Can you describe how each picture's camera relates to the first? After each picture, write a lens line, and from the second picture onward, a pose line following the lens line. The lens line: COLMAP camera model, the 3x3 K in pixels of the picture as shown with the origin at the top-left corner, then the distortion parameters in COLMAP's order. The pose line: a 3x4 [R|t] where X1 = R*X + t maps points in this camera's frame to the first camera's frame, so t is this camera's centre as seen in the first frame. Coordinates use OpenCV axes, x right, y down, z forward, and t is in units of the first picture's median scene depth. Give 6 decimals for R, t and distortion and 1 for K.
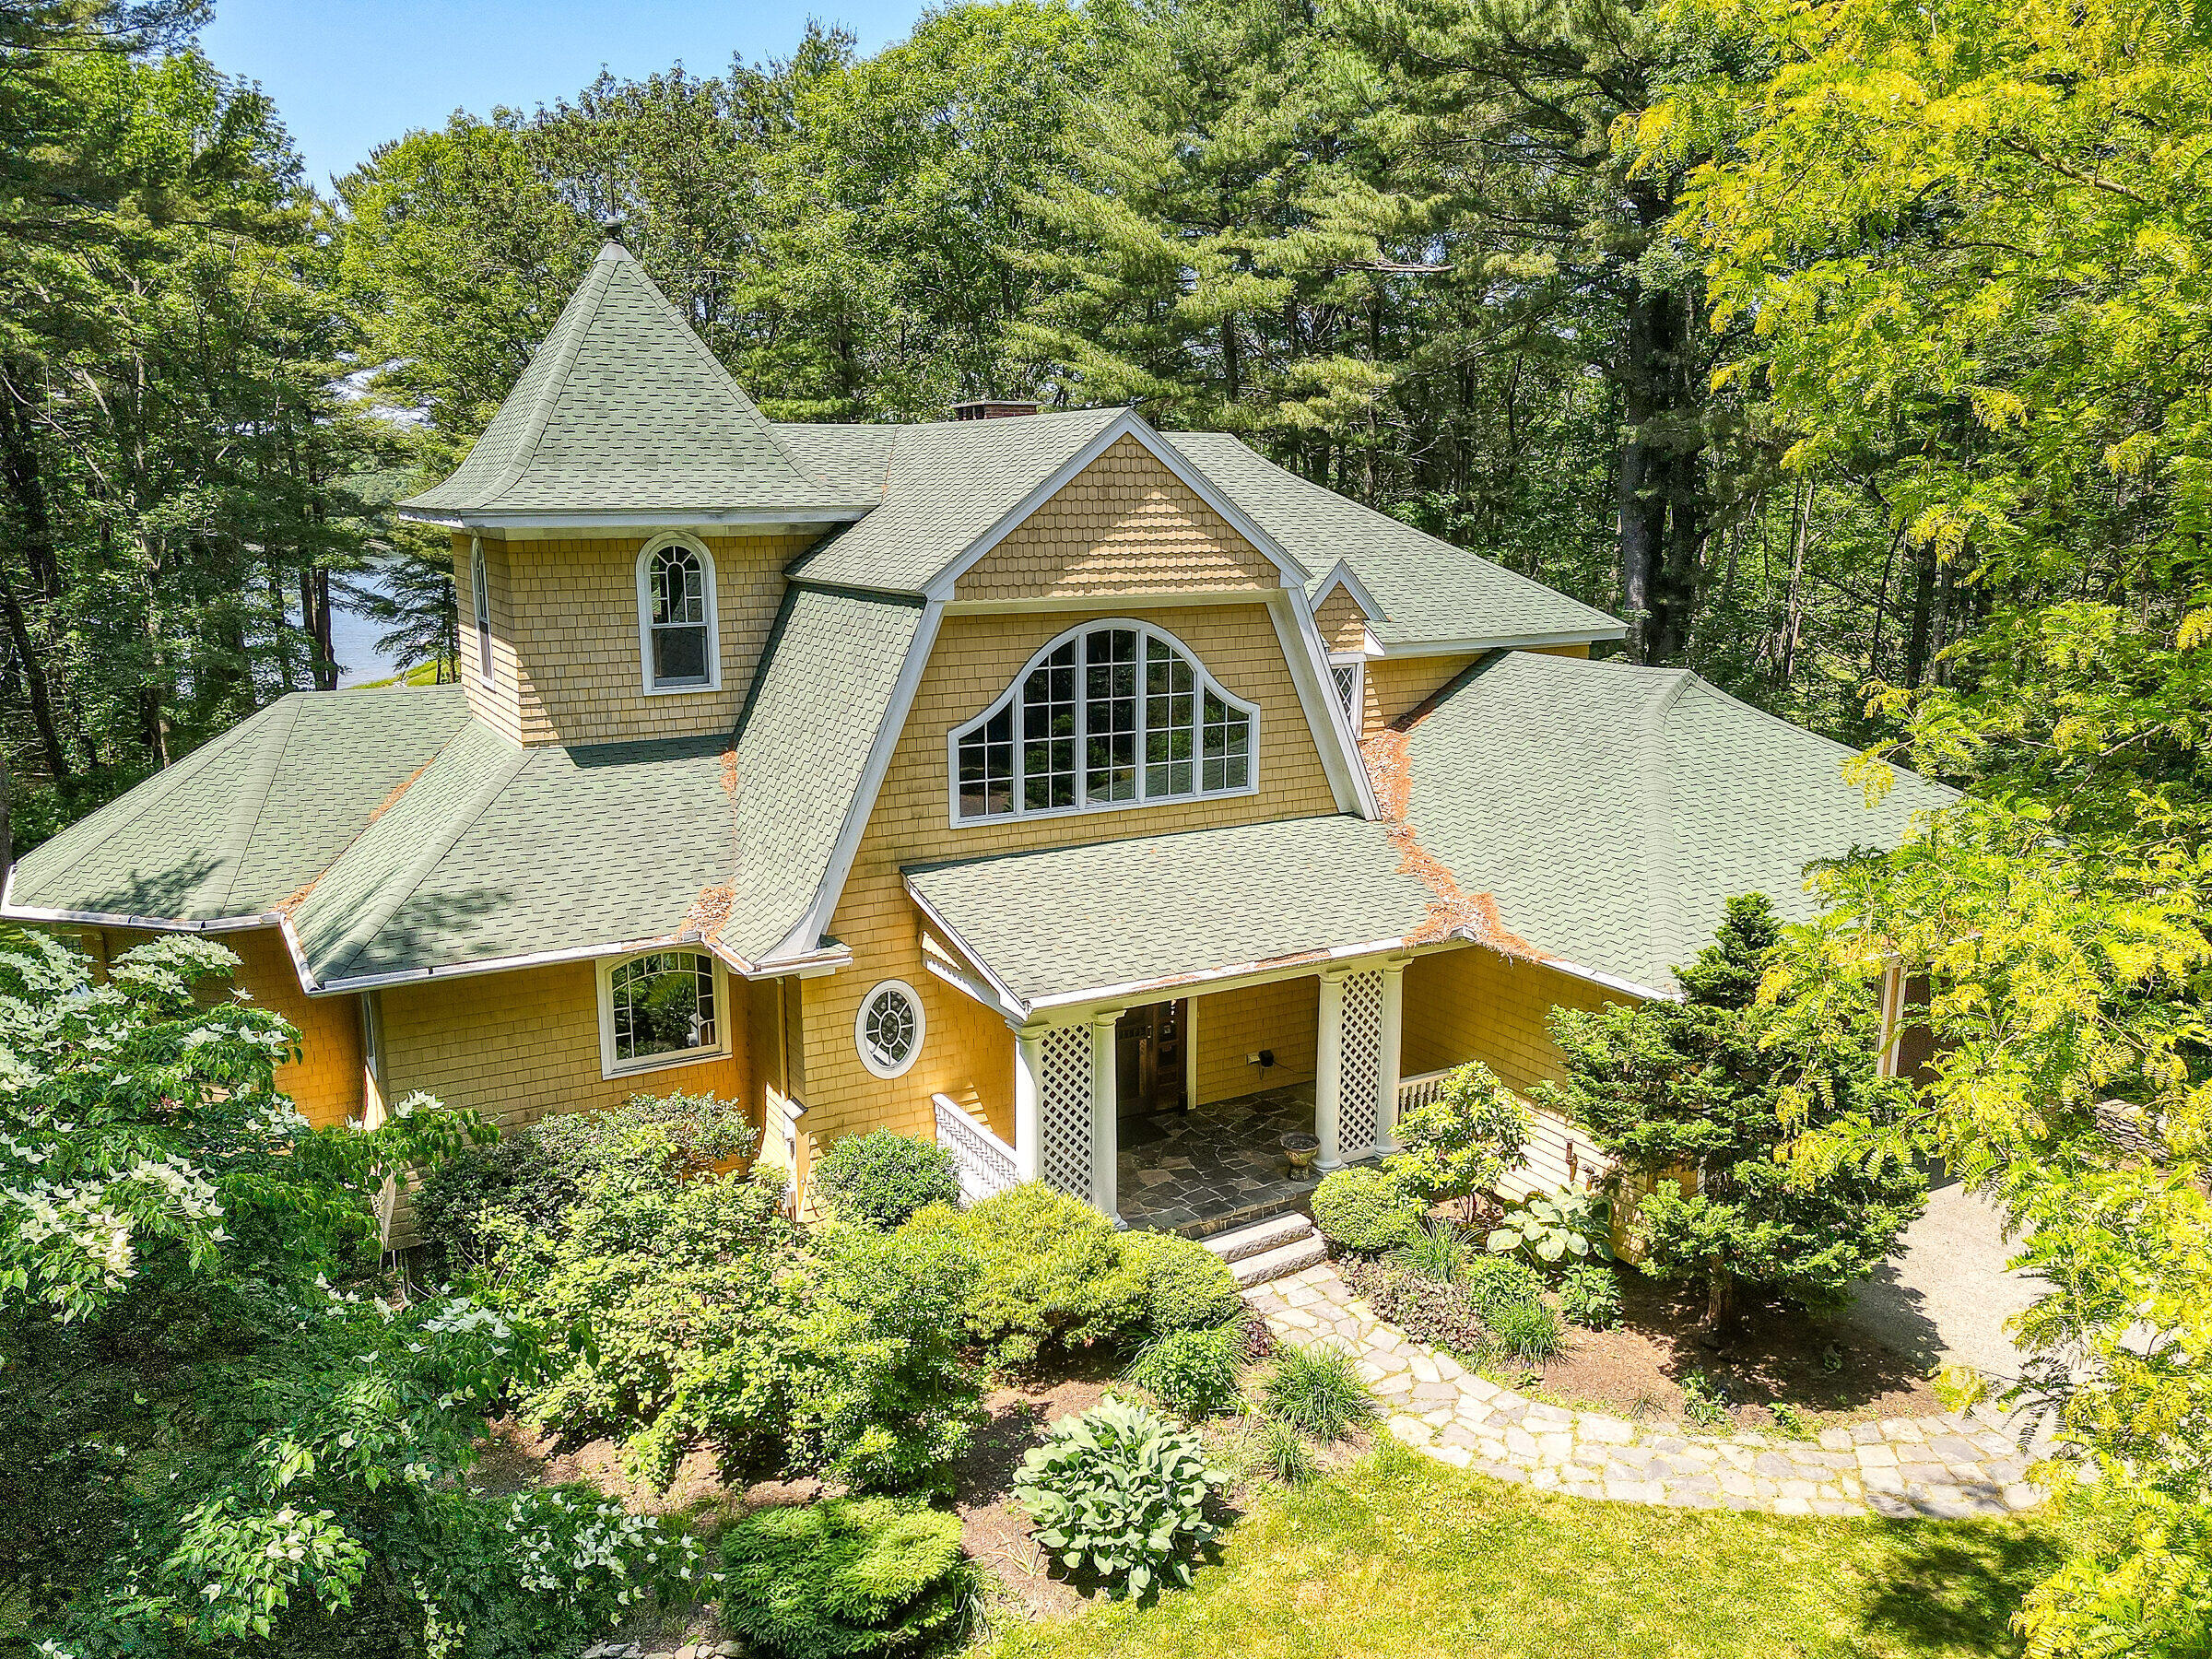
lens RADIAL K [[1630.6, 0, 1106.0], [0, 1630.6, 829.5], [0, 0, 1]] dist [-0.001224, -0.000408]
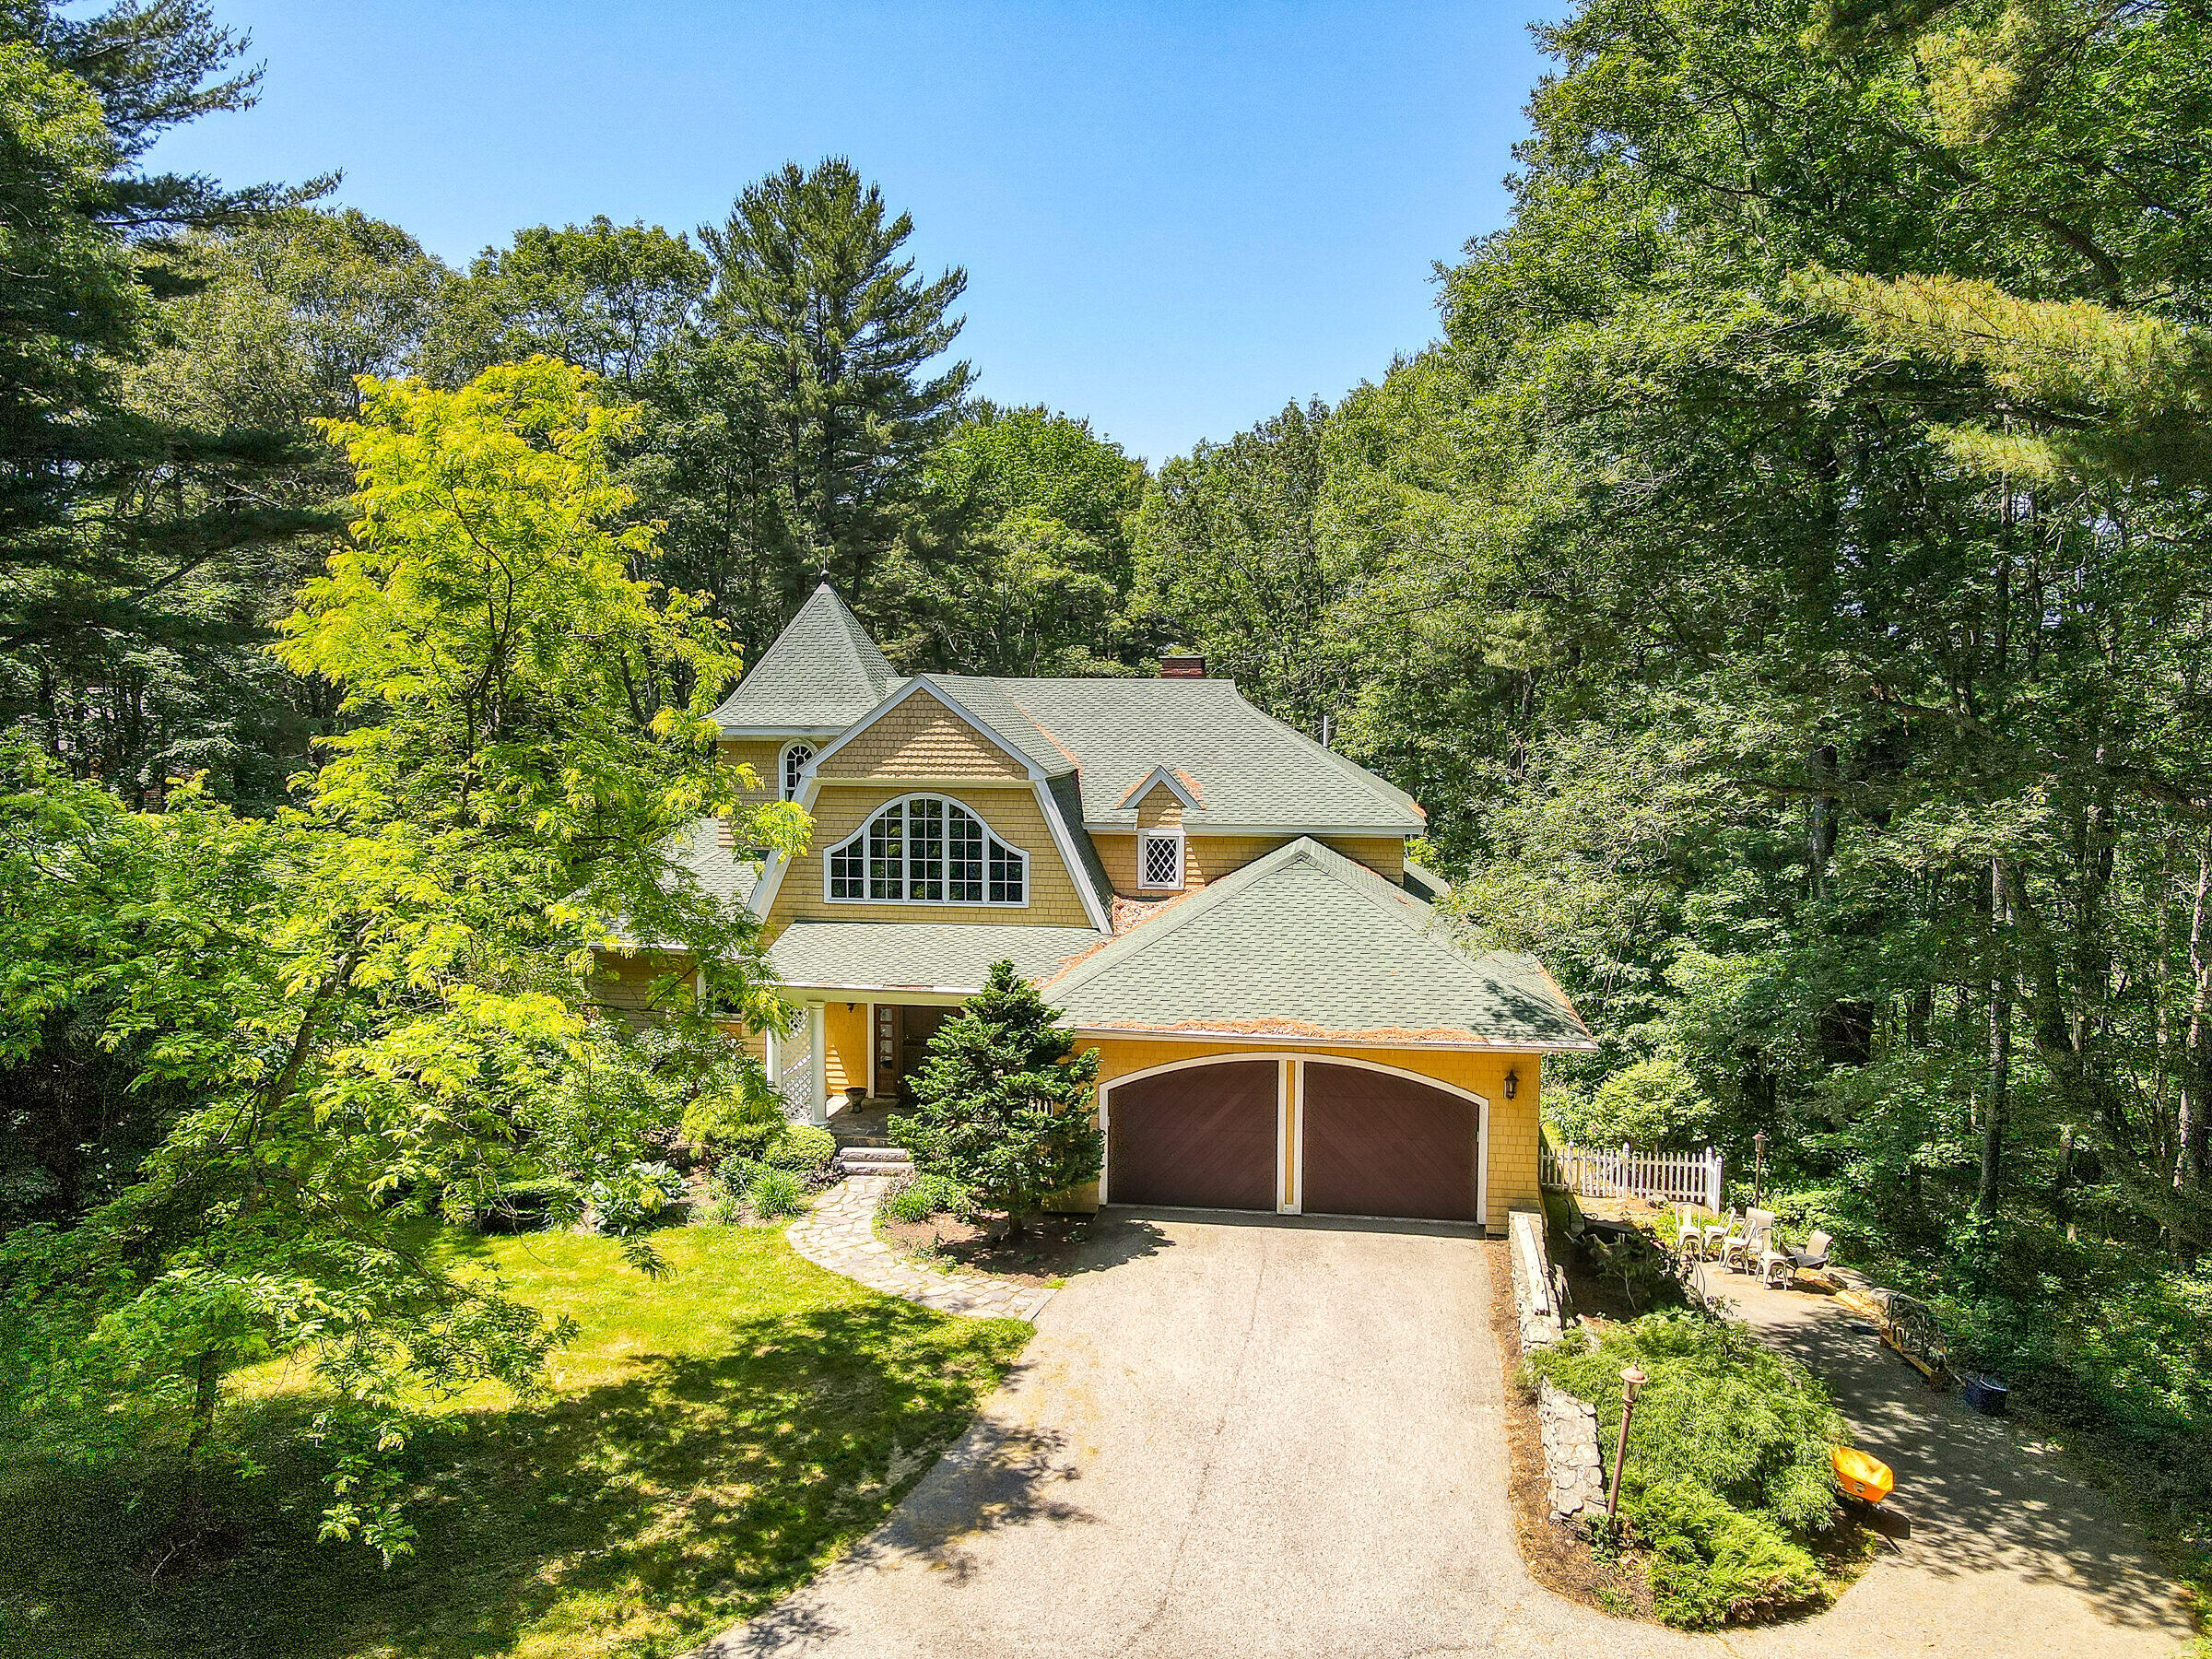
lens RADIAL K [[1630.6, 0, 1106.0], [0, 1630.6, 829.5], [0, 0, 1]] dist [-0.001224, -0.000408]
pose [[0.784102, 0.054927, -0.618196, 1.227314], [-0.133536, 0.987677, -0.081618, 0.024744], [0.606095, 0.146548, 0.781775, -0.229682]]
